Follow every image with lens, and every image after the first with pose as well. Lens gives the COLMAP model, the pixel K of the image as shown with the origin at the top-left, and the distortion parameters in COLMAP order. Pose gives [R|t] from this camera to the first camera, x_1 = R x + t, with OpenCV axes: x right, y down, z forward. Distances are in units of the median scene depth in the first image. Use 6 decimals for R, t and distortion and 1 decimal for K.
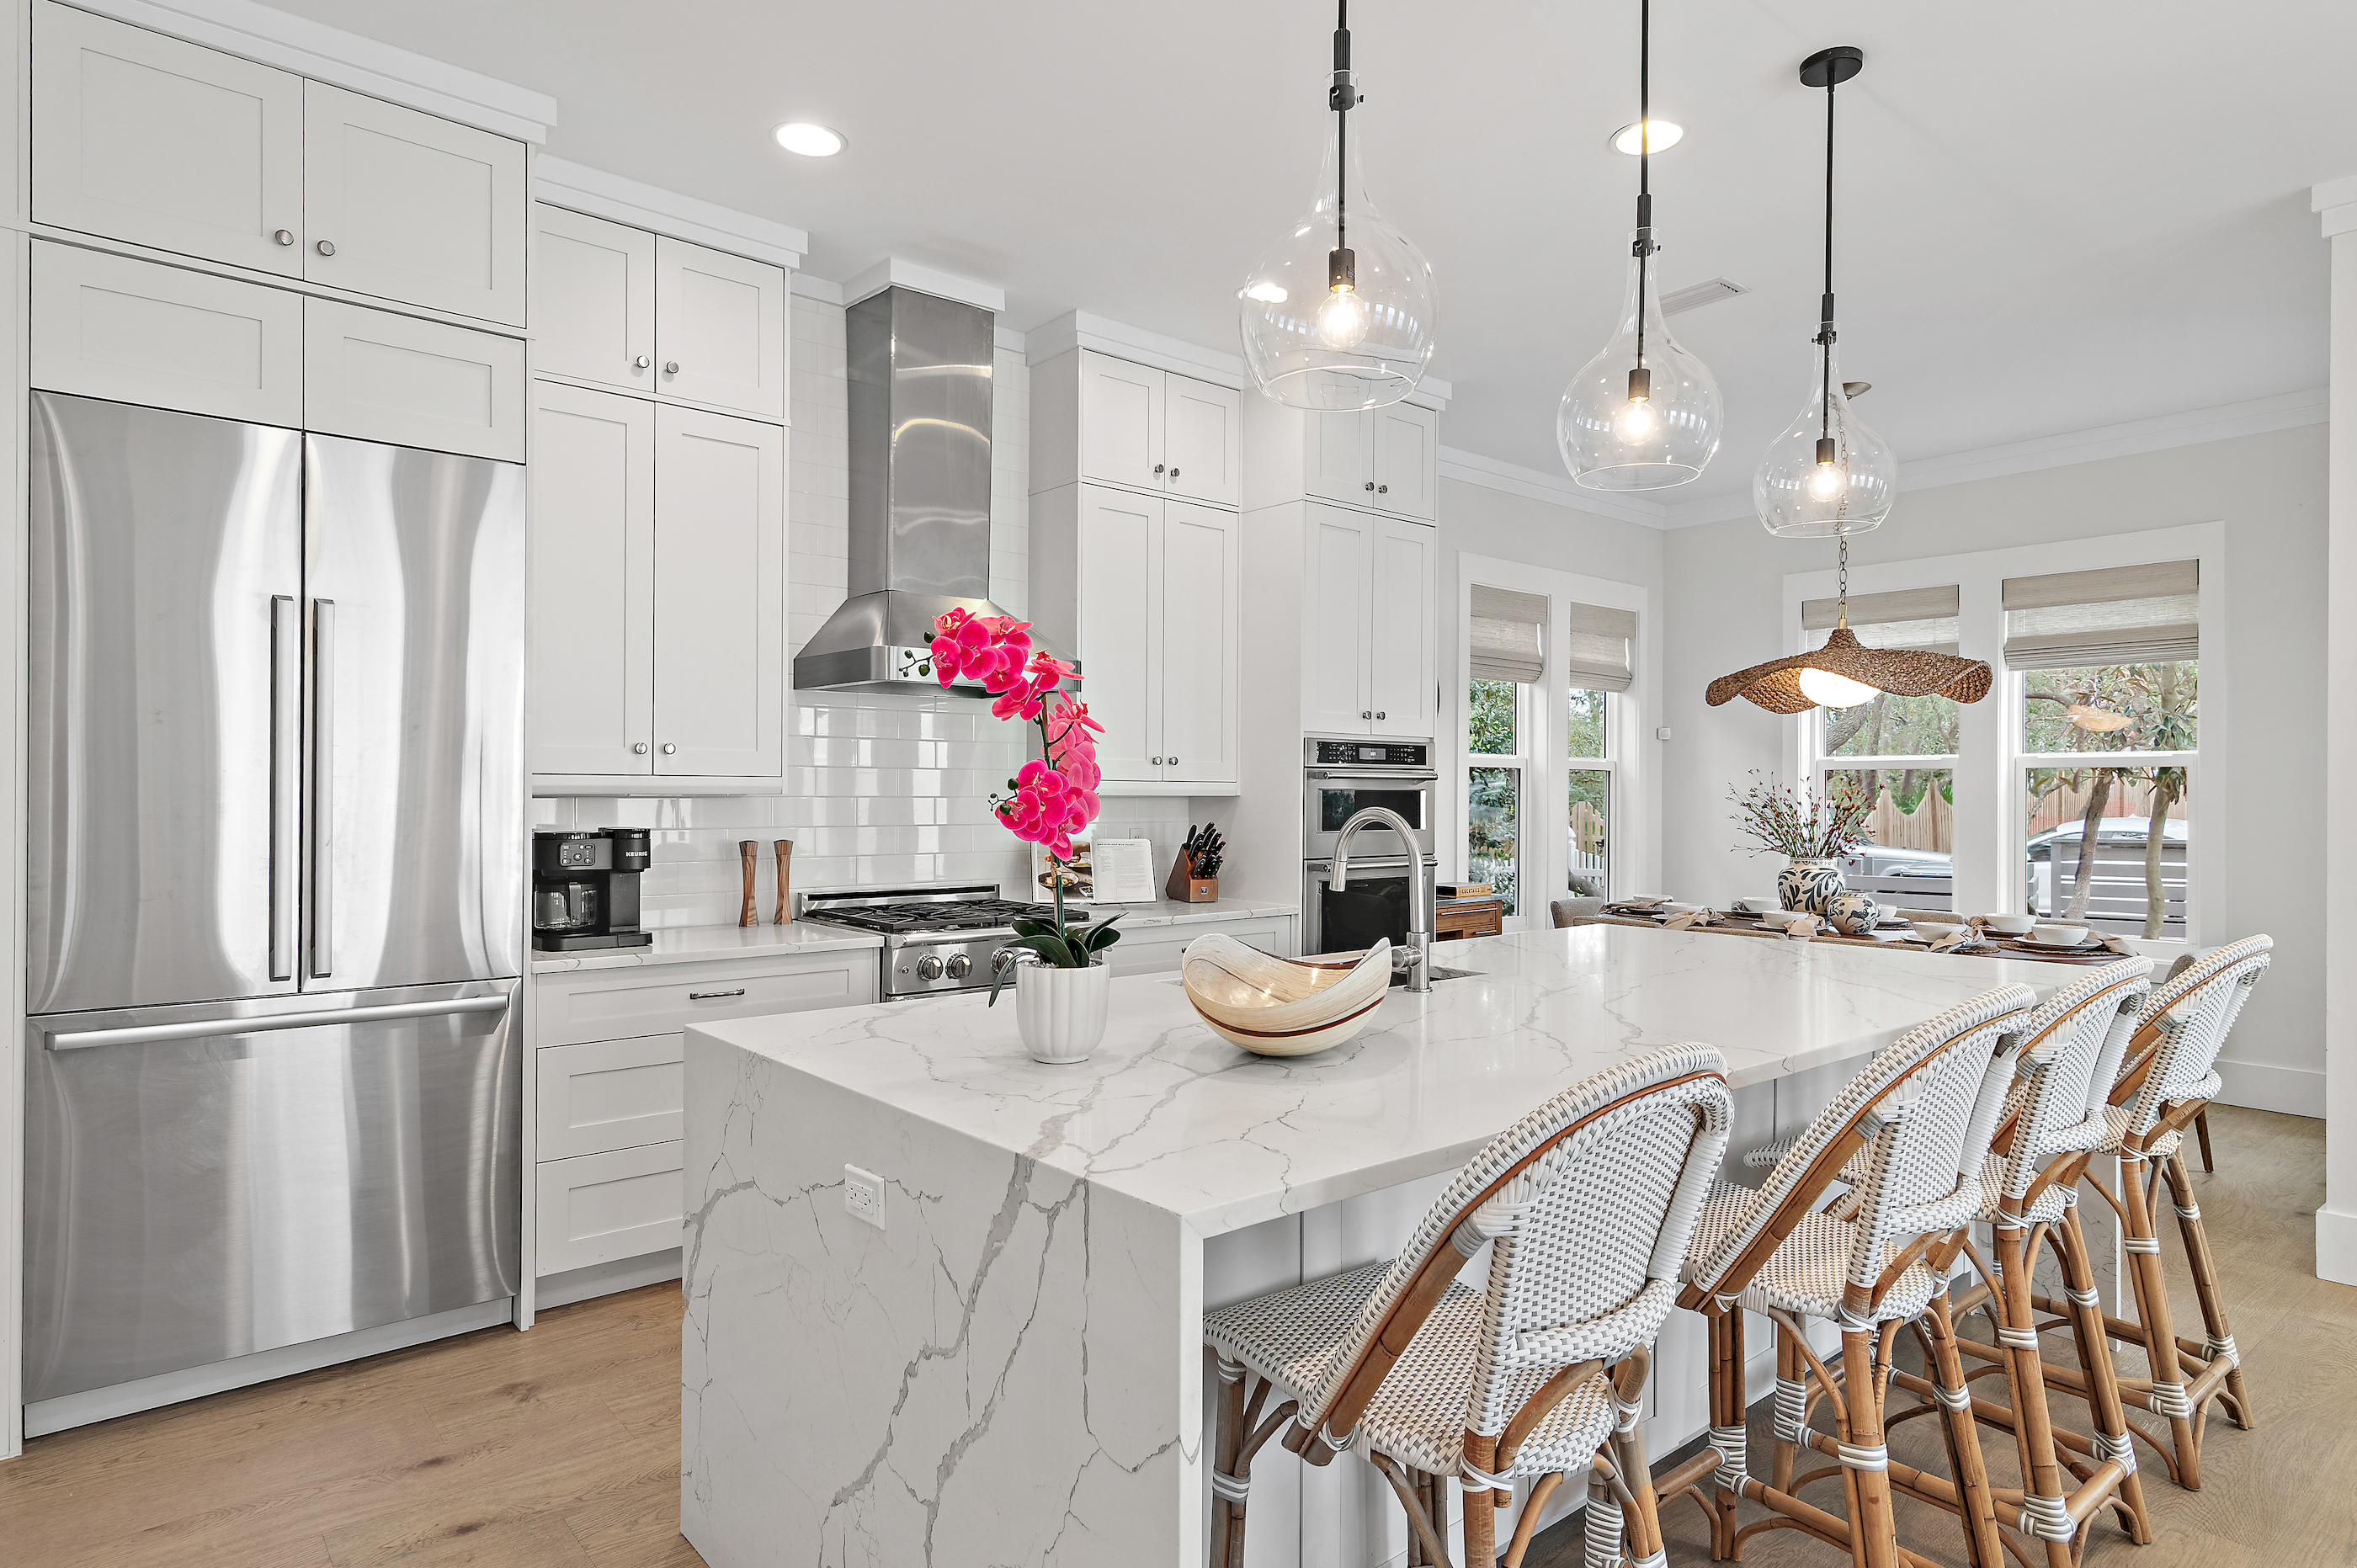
lens RADIAL K [[1288.2, 0, 1193.0], [0, 1288.2, 783.6], [0, 0, 1]] dist [0.001882, 0.001525]
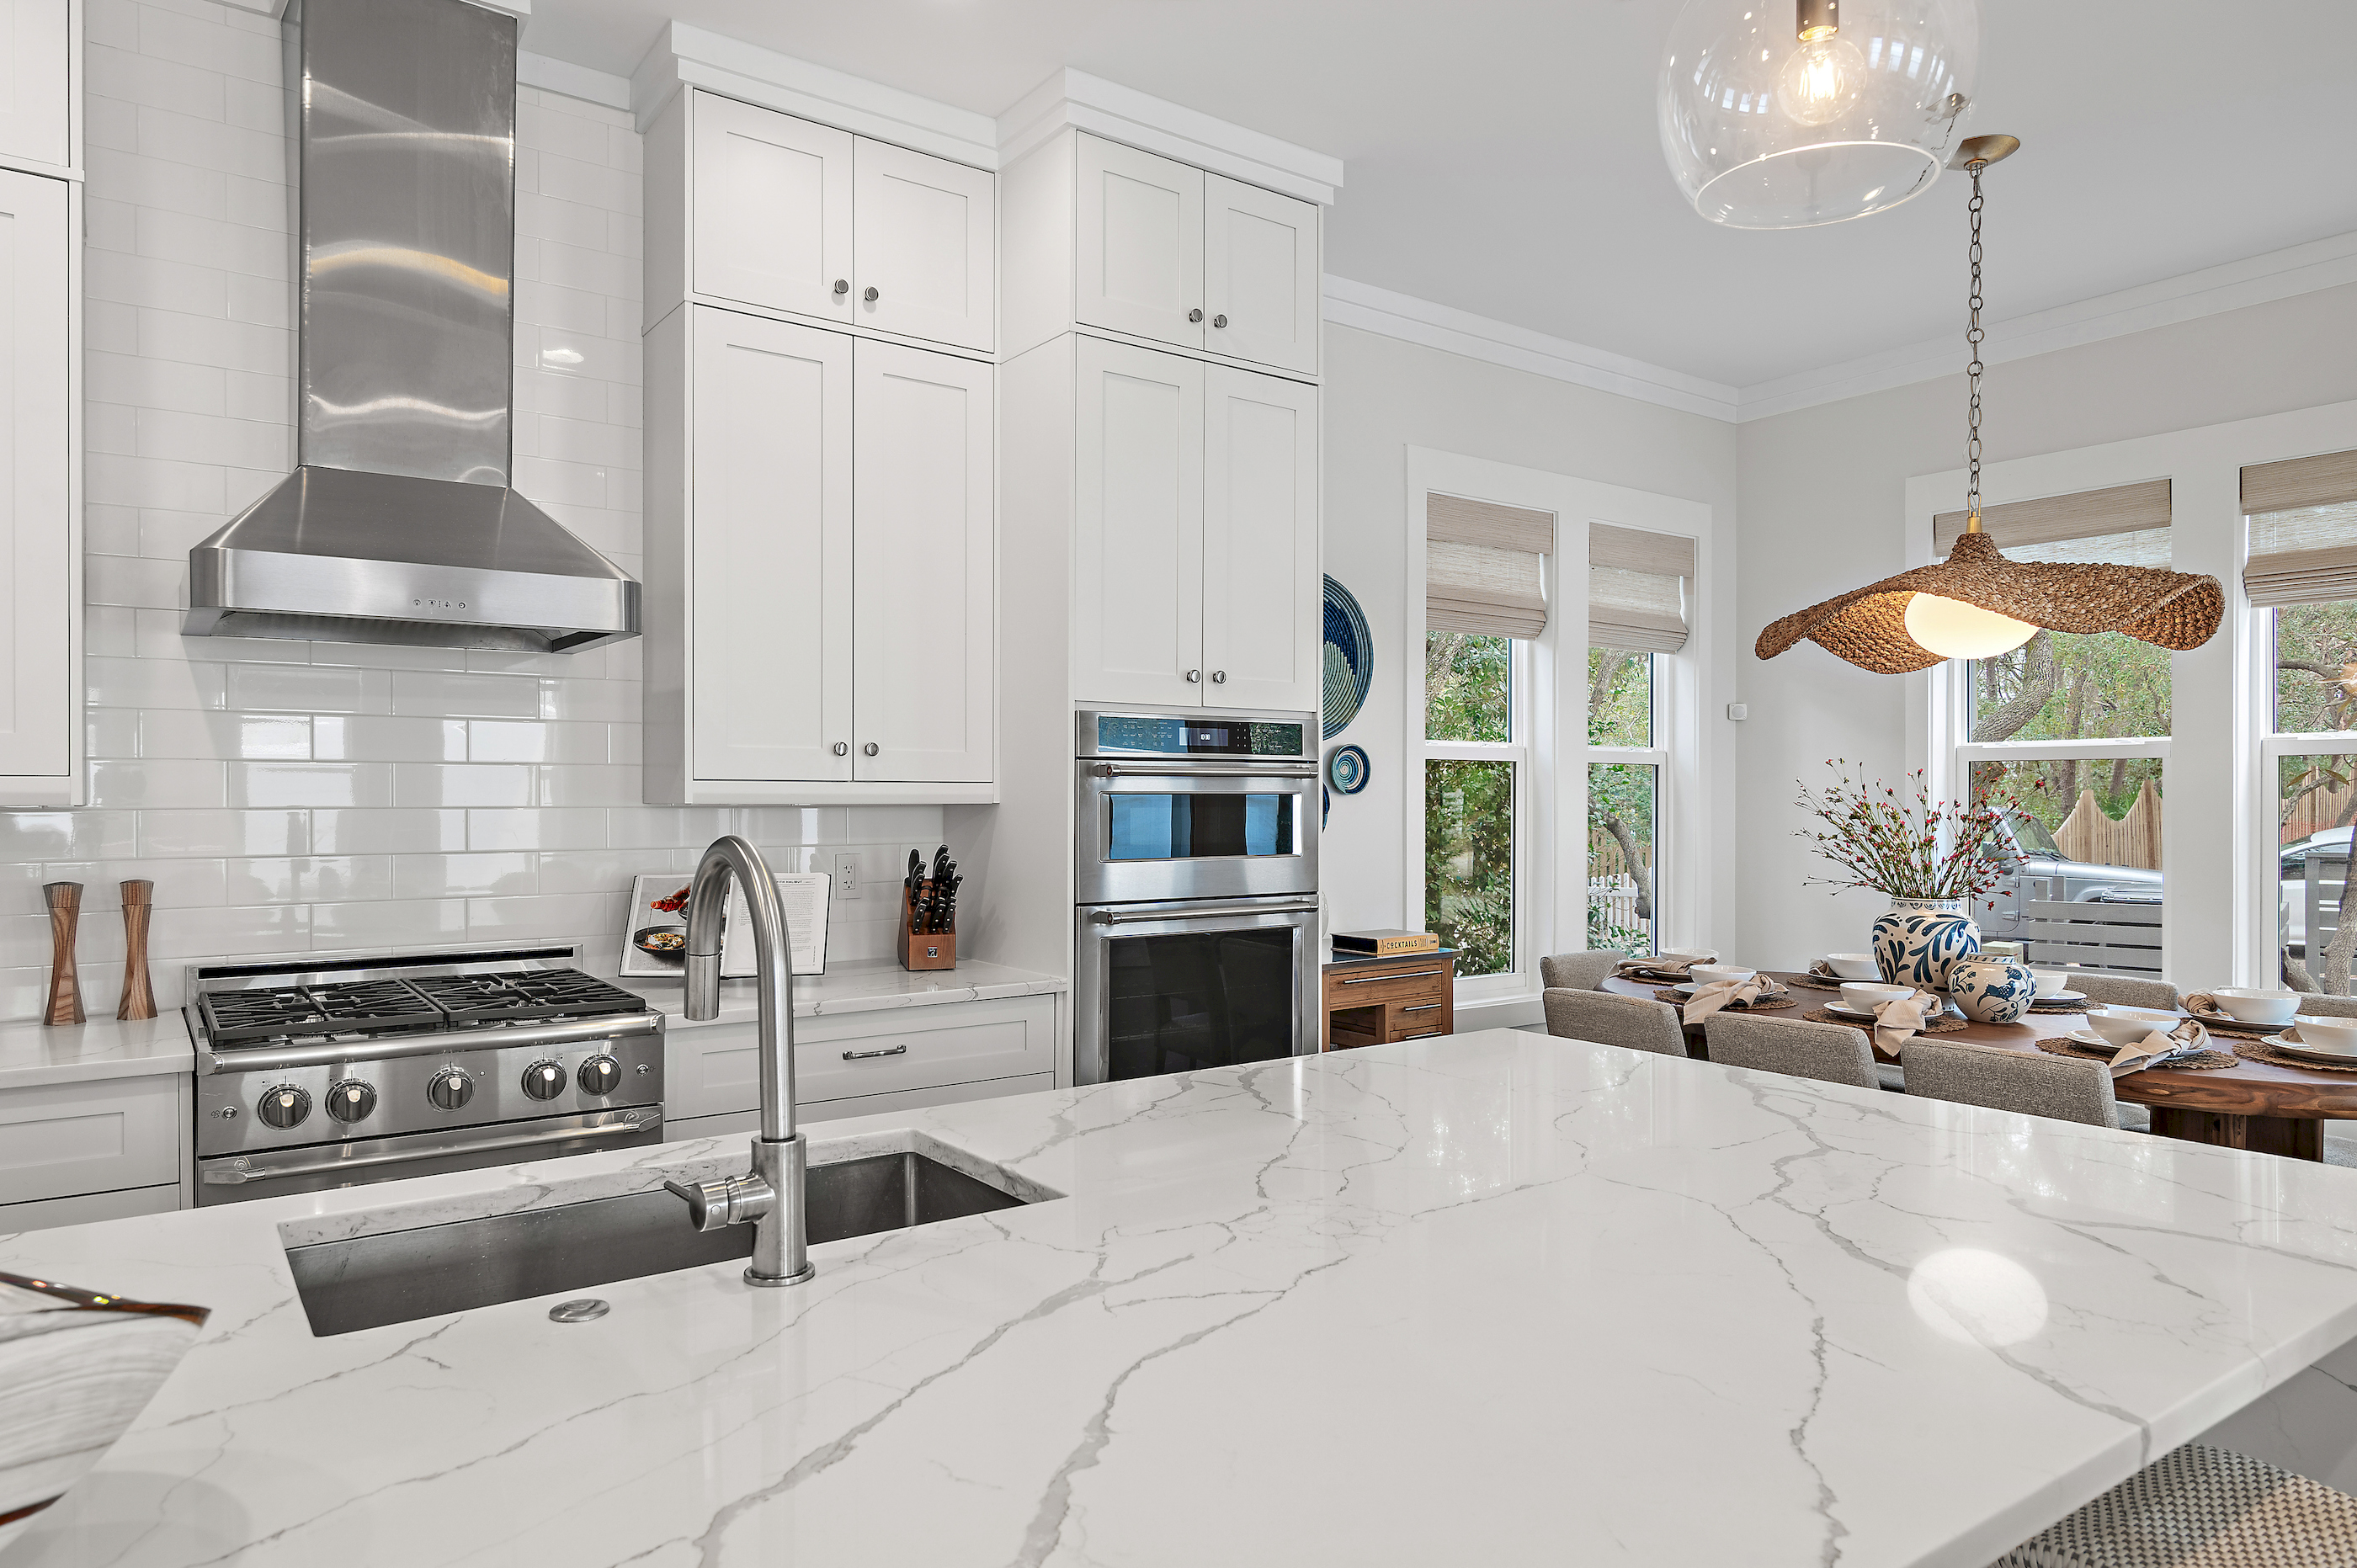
lens RADIAL K [[1469.3, 0, 1161.9], [0, 1469.3, 794.1], [0, 0, 1]] dist [0.006764, -0.007725]
pose [[0.997438, -0.004555, -0.071394, 0.156598], [0.004922, 0.999976, 0.004958, 0.001191], [0.071370, -0.005297, 0.997436, 0.251117]]
